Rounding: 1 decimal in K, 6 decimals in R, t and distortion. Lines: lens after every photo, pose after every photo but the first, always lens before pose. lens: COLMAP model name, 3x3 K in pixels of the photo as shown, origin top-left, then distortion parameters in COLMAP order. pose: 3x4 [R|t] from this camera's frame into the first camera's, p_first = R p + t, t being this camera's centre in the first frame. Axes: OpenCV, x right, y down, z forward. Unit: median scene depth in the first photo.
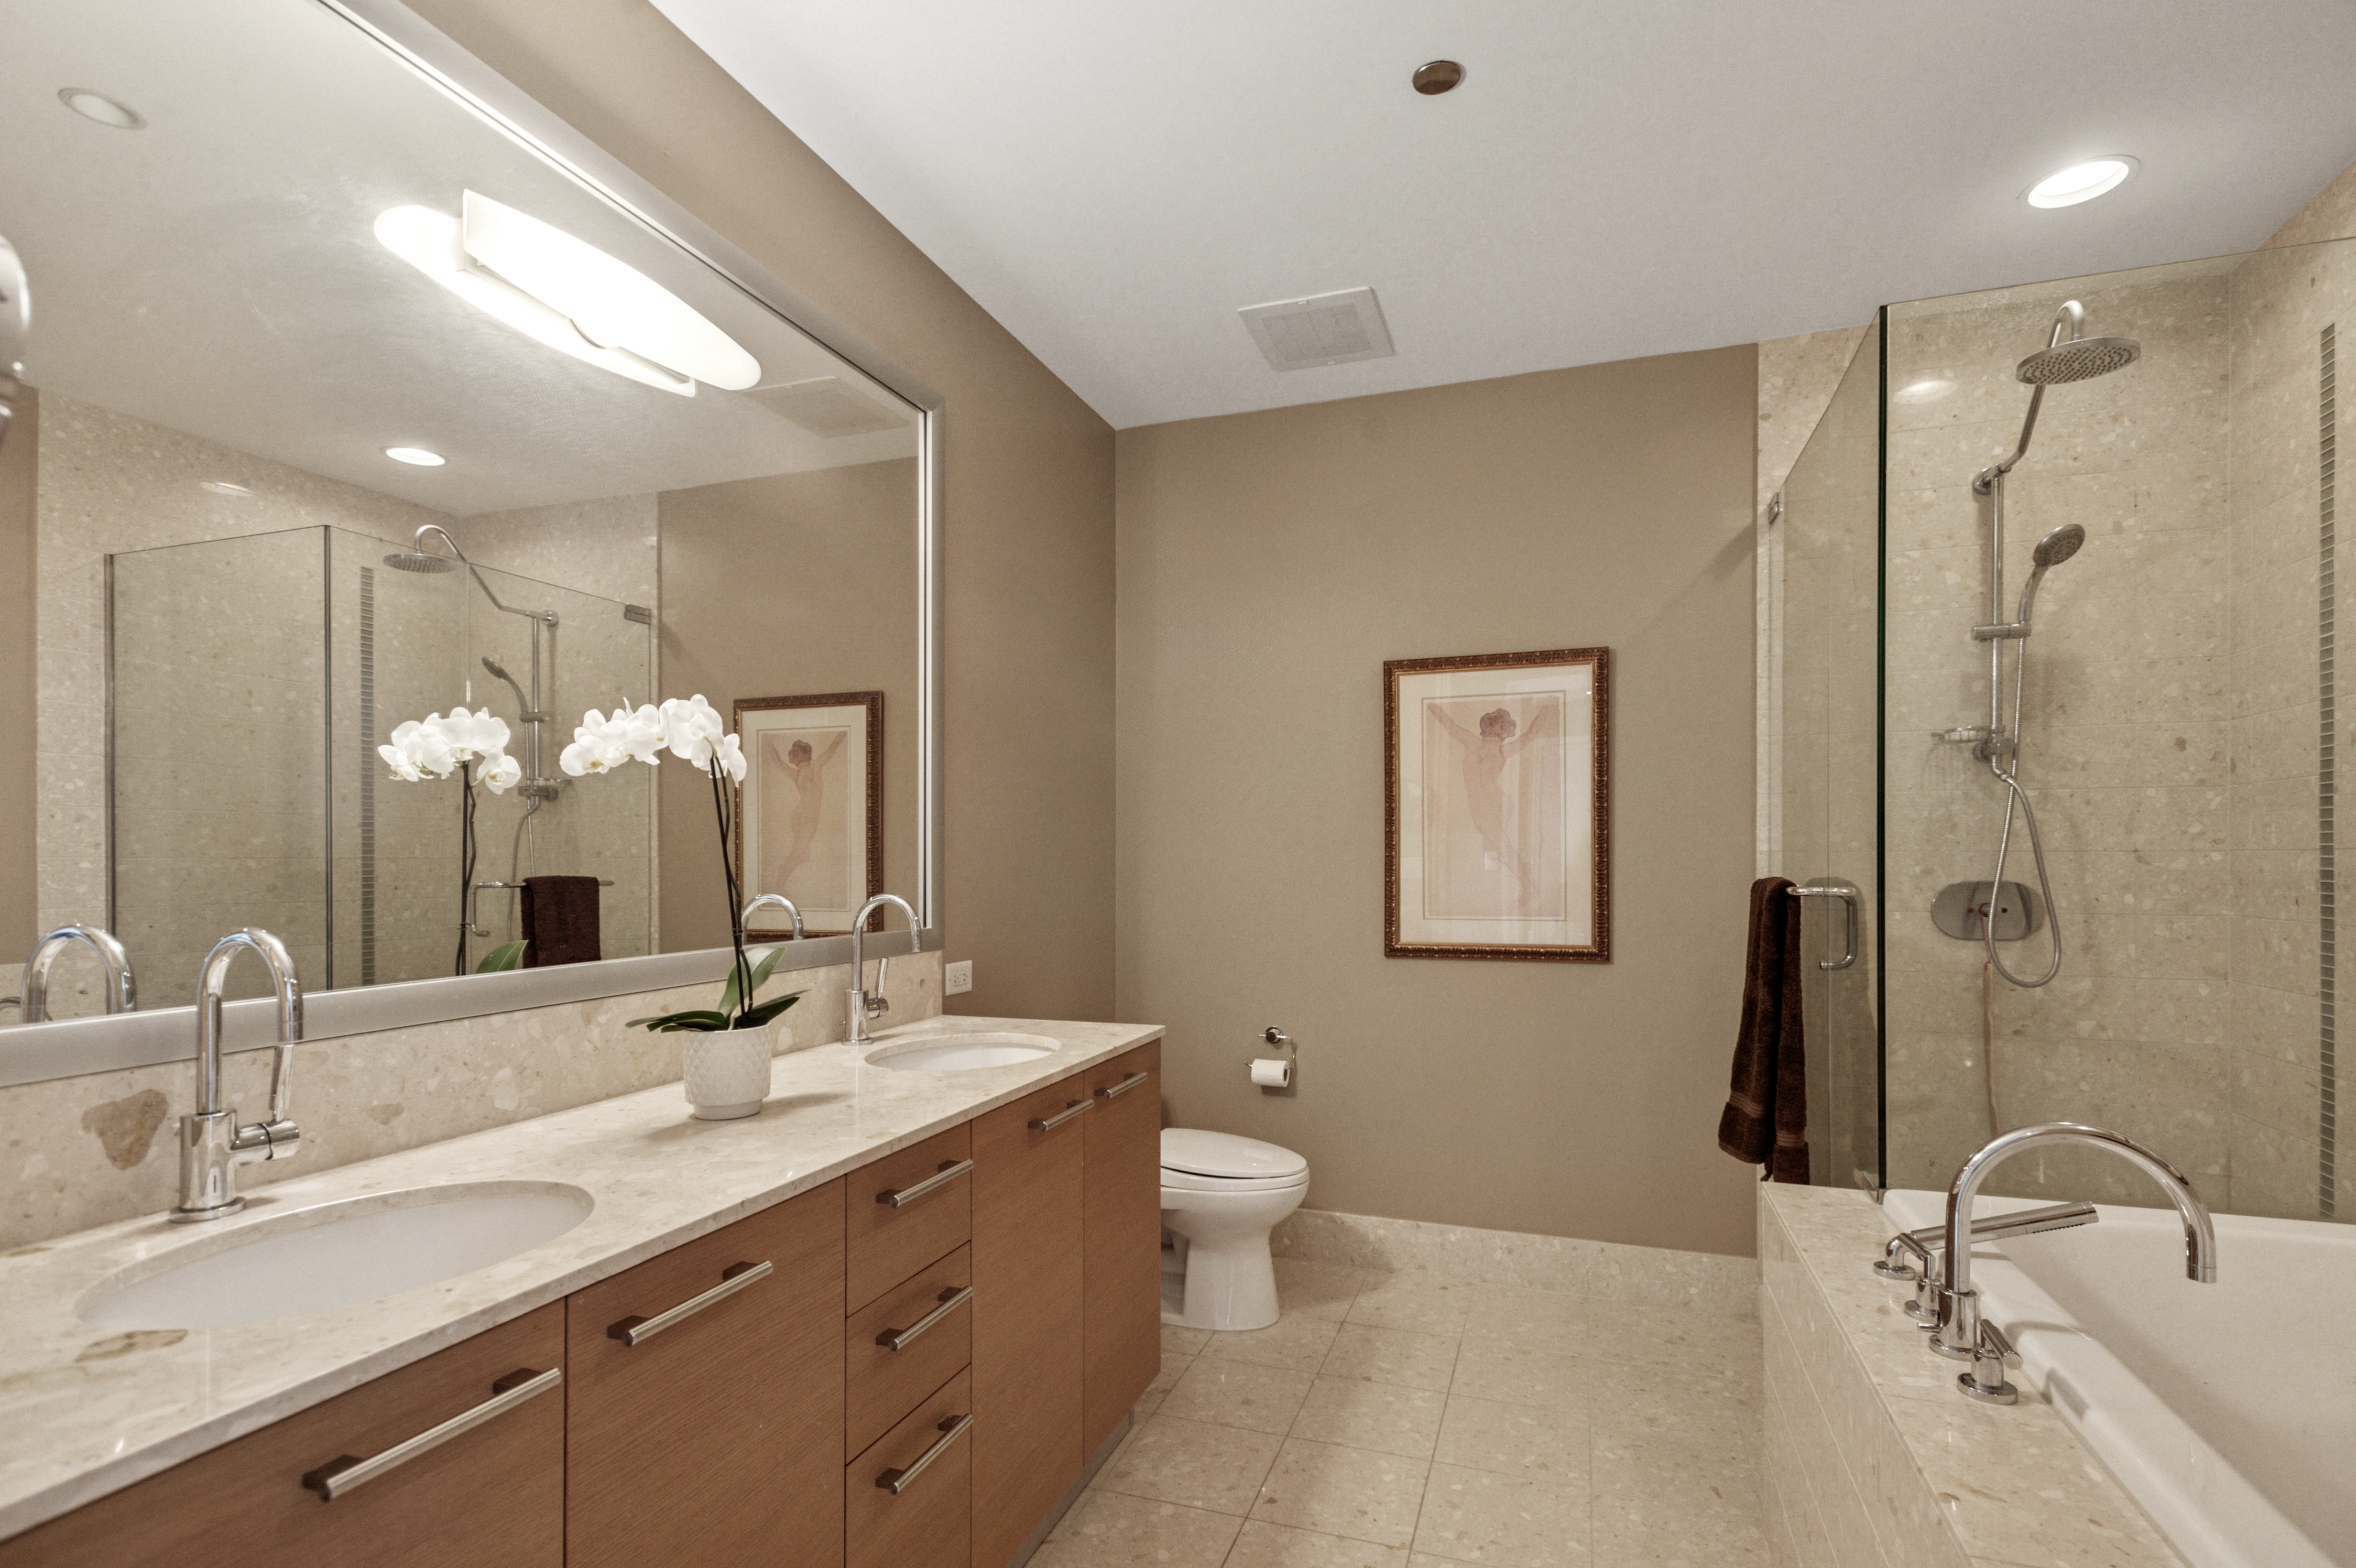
lens RADIAL K [[1120.1, 0, 1179.5], [0, 1120.1, 855.6], [0, 0, 1]] dist [0.000025, -0.000040]
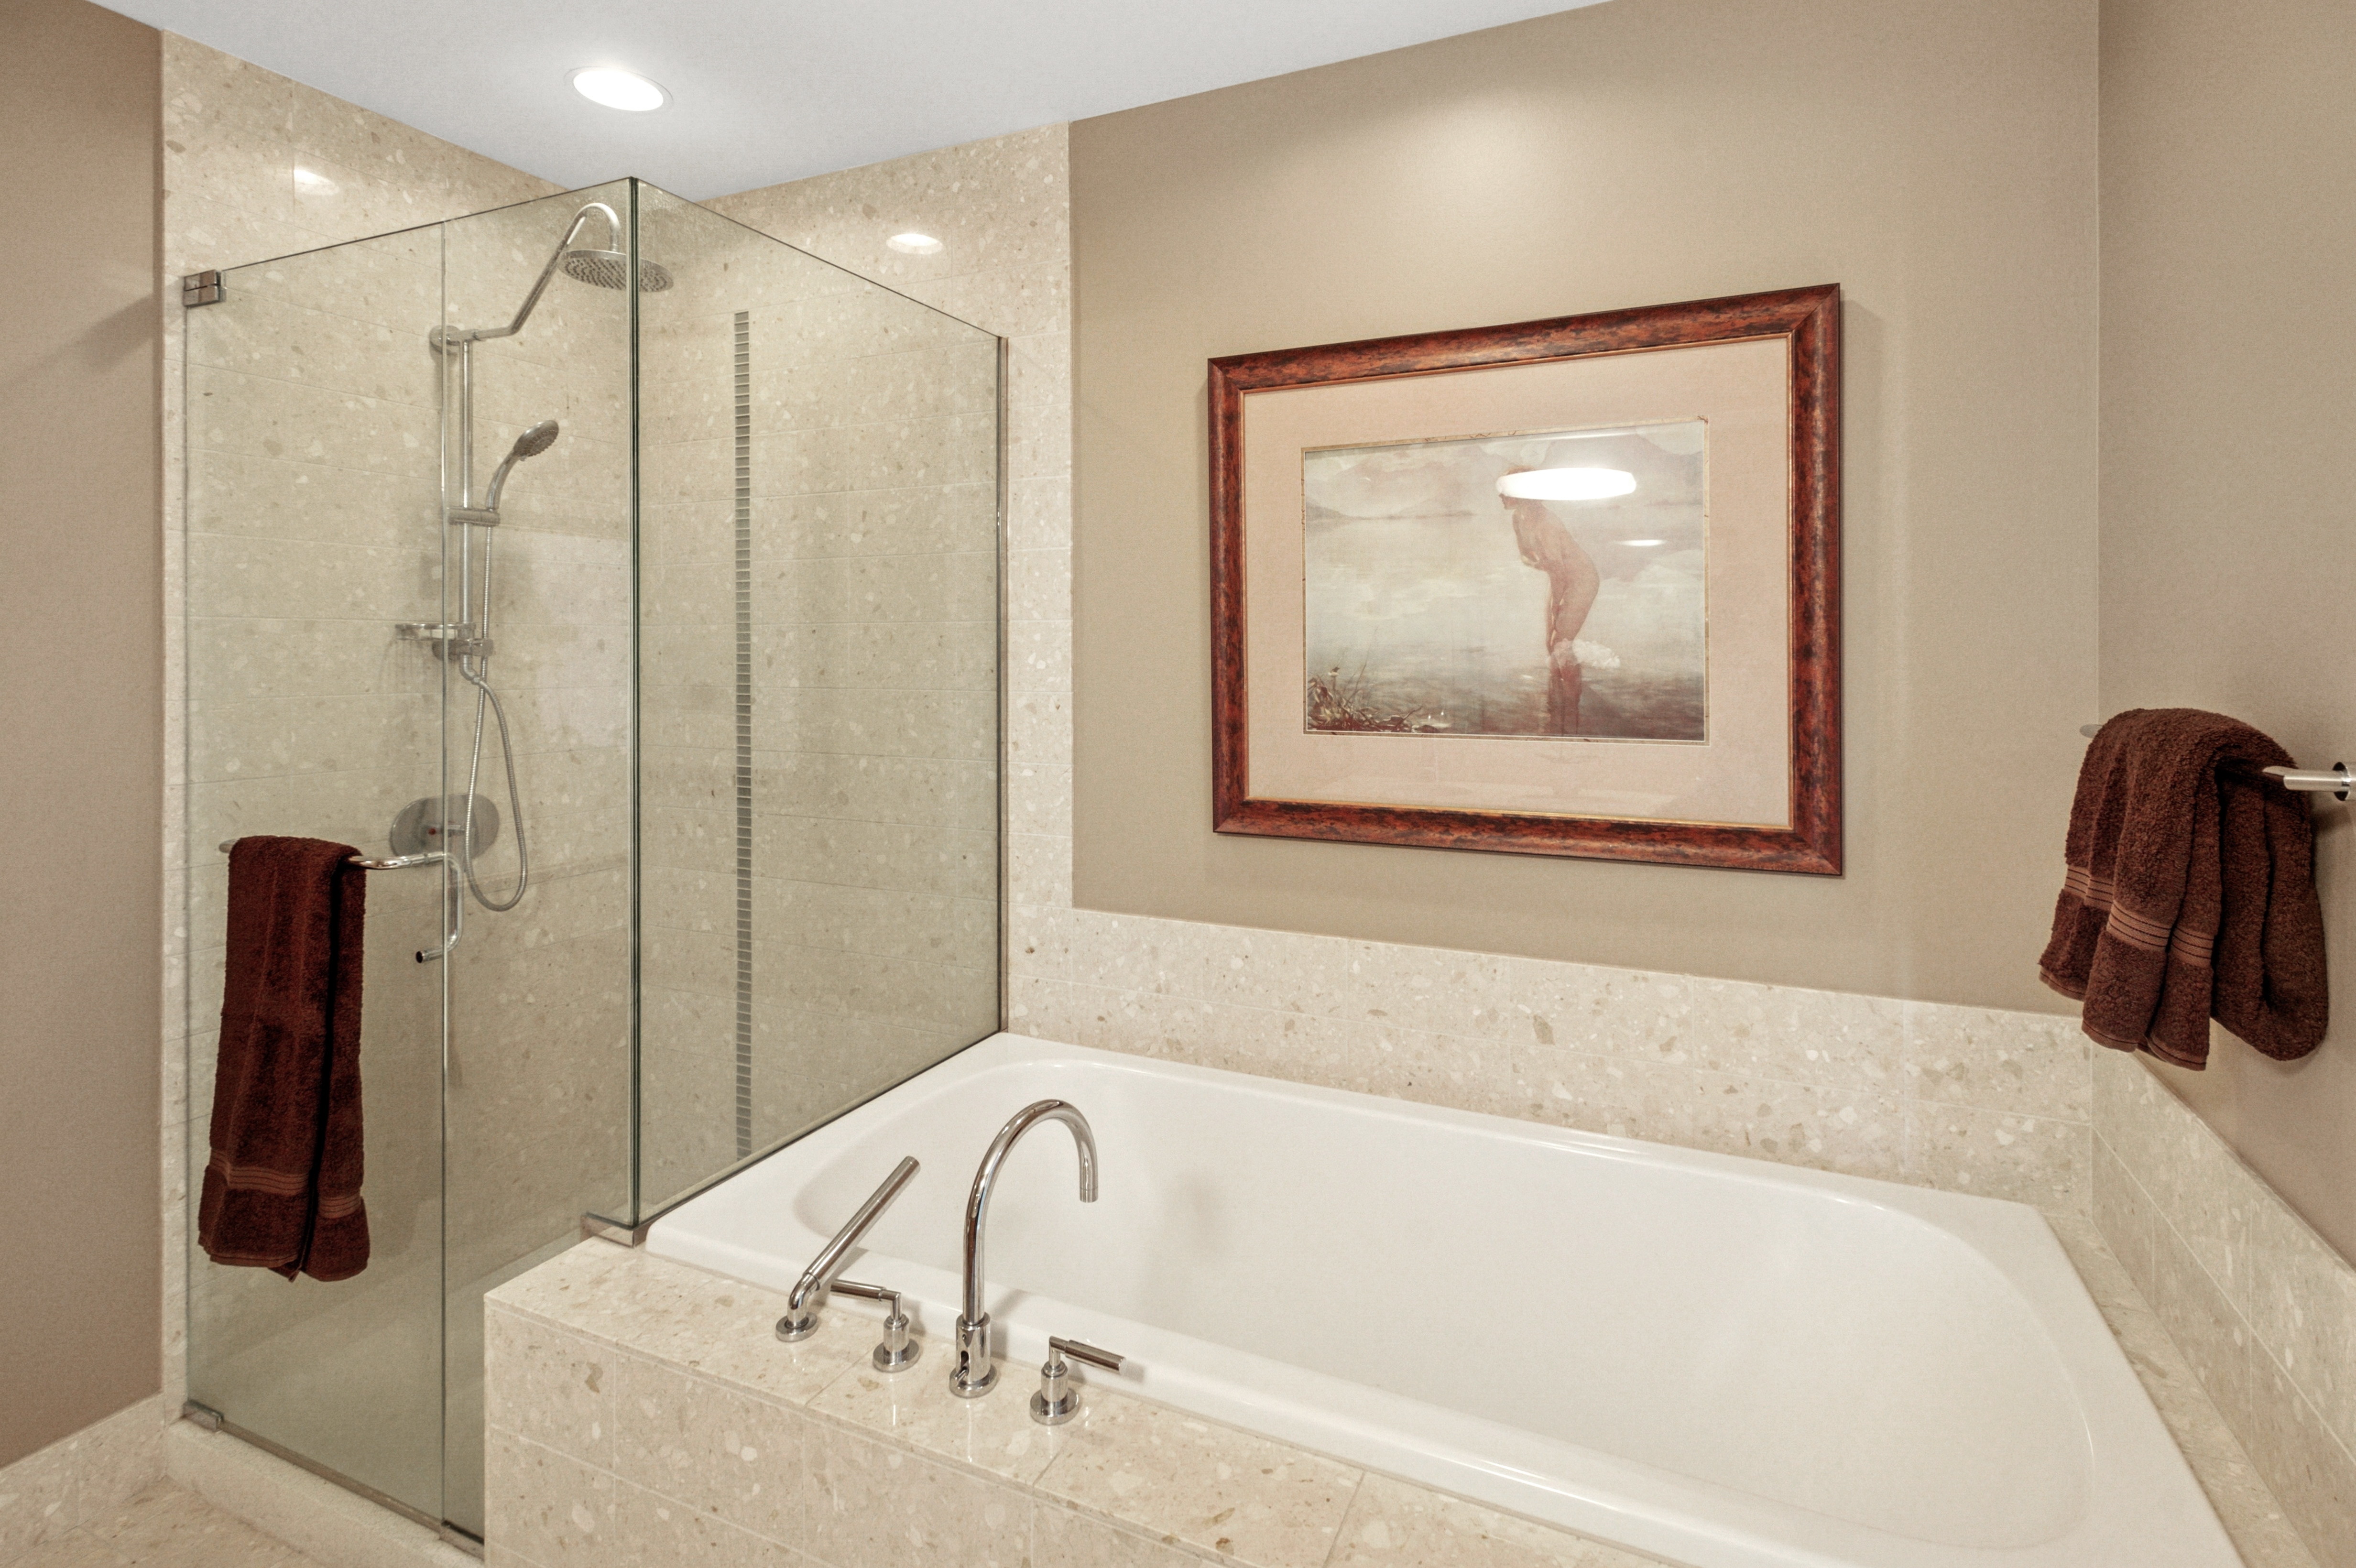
lens RADIAL K [[1154.8, 0, 1181.2], [0, 1154.8, 654.1], [0, 0, 1]] dist [0.002361, -0.000492]
pose [[0.080870, -0.001883, 0.996723, -0.148467], [0.002866, 0.999995, 0.001657, -0.097710], [-0.996721, 0.002723, 0.080875, 0.392919]]
